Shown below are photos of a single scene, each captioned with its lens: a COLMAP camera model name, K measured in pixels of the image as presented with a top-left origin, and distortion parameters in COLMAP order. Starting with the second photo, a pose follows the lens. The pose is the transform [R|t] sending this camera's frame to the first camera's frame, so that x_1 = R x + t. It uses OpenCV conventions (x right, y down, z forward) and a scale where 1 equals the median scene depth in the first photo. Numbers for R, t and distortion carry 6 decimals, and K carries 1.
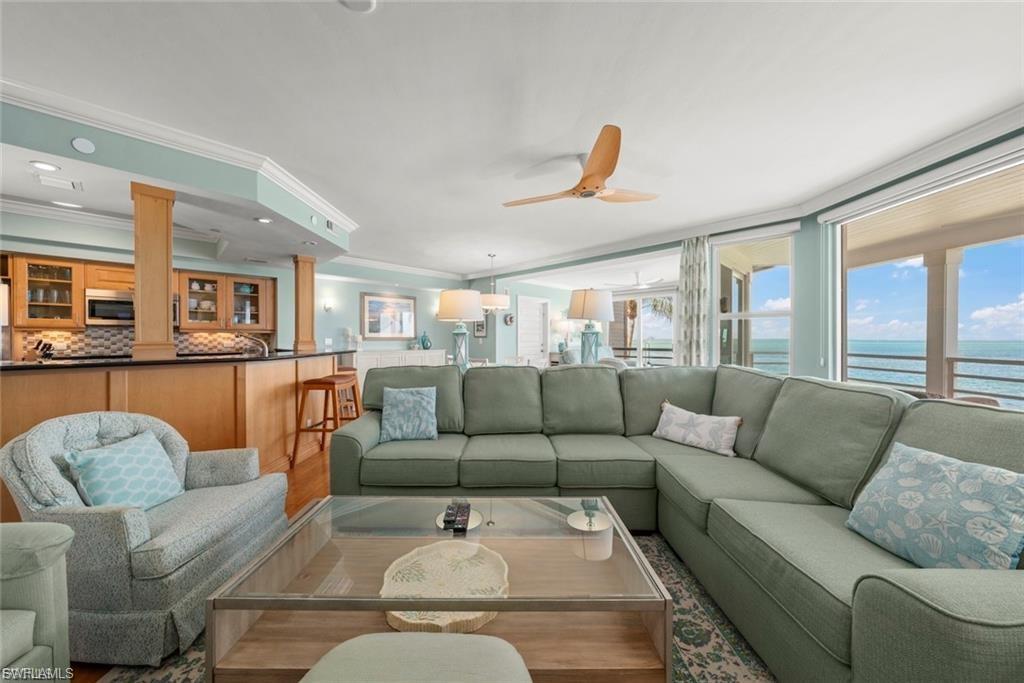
lens RADIAL K [[359.7, 0, 508.8], [0, 359.7, 340.8], [0, 0, 1]] dist [0.004224, 0.000117]
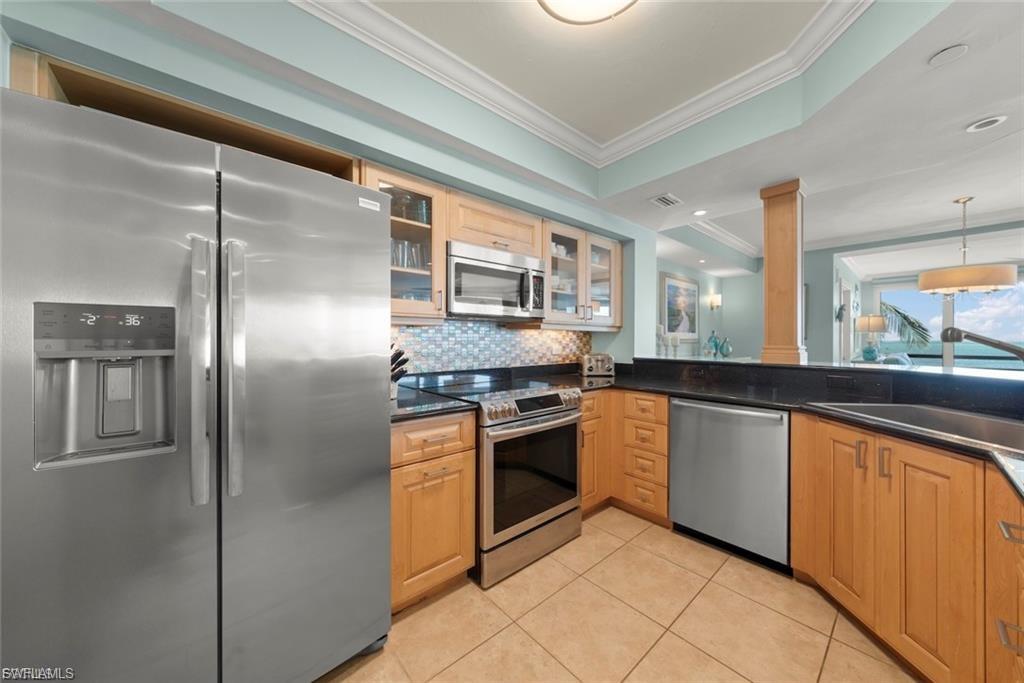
lens RADIAL K [[355.7, 0, 512.1], [0, 355.7, 336.5], [0, 0, 1]] dist [0.002143, 0.000065]
pose [[0.996866, -0.004464, -0.078978, -0.888122], [0.002627, 0.999724, -0.023344, 0.000781], [0.079061, 0.023064, 0.996603, 0.437778]]
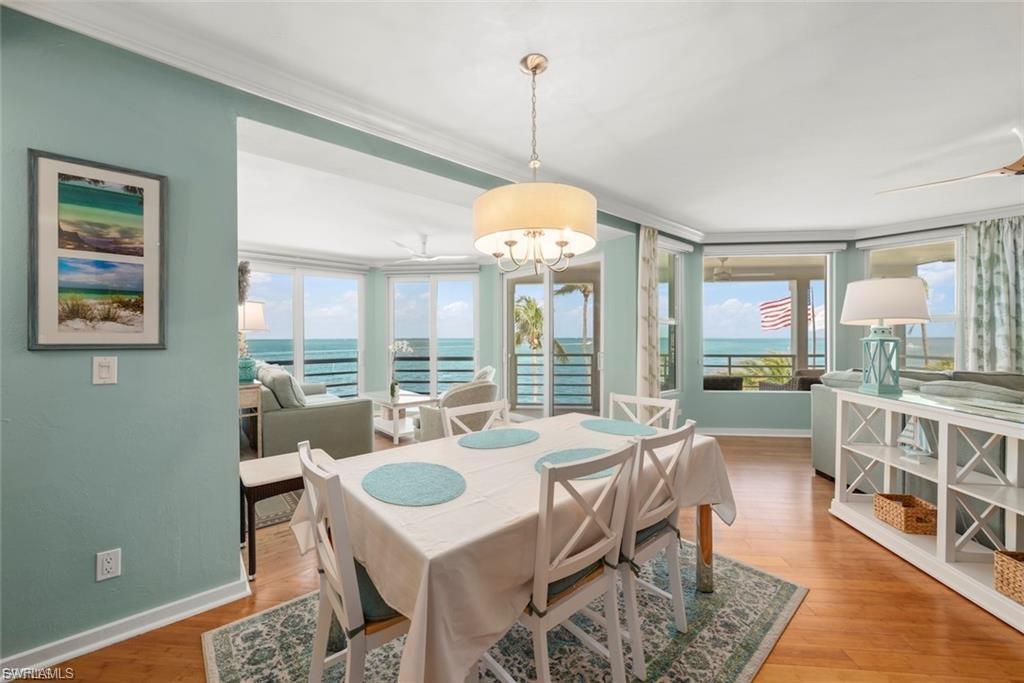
lens RADIAL K [[398.2, 0, 509.4], [0, 398.2, 338.7], [0, 0, 1]] dist [0.008948, 0.000117]
pose [[0.116594, -0.010120, 0.993128, -0.427515], [0.018515, 0.999796, 0.008014, -0.021451], [-0.993007, 0.017453, 0.116758, 1.207143]]
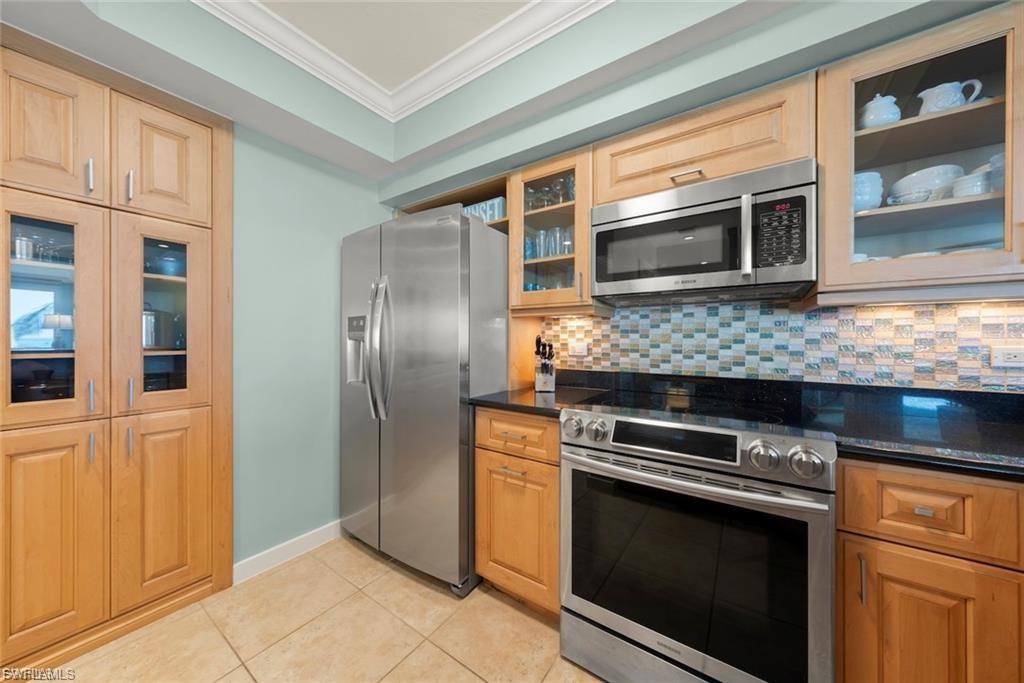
lens RADIAL K [[343.0, 0, 508.0], [0, 343.0, 339.1], [0, 0, 1]] dist [0.001597, -0.000028]
pose [[0.175187, -0.007757, -0.984505, -0.685238], [-0.016204, 0.999811, -0.010761, 0.007631], [0.984402, 0.017838, 0.175028, 0.714462]]
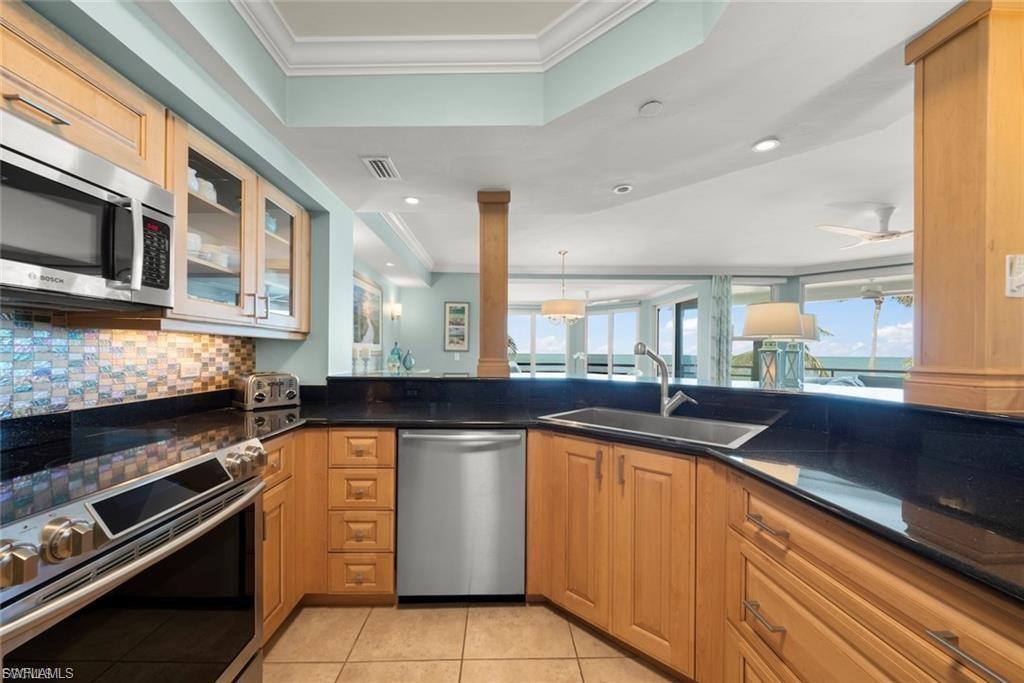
lens RADIAL K [[379.3, 0, 506.9], [0, 379.3, 353.0], [0, 0, 1]] dist [-0.003825, 0.000000]
pose [[0.702019, -0.002269, 0.712155, -0.906972], [0.008588, 0.999949, -0.005281, -0.001480], [-0.712107, 0.009824, 0.702002, 0.588905]]
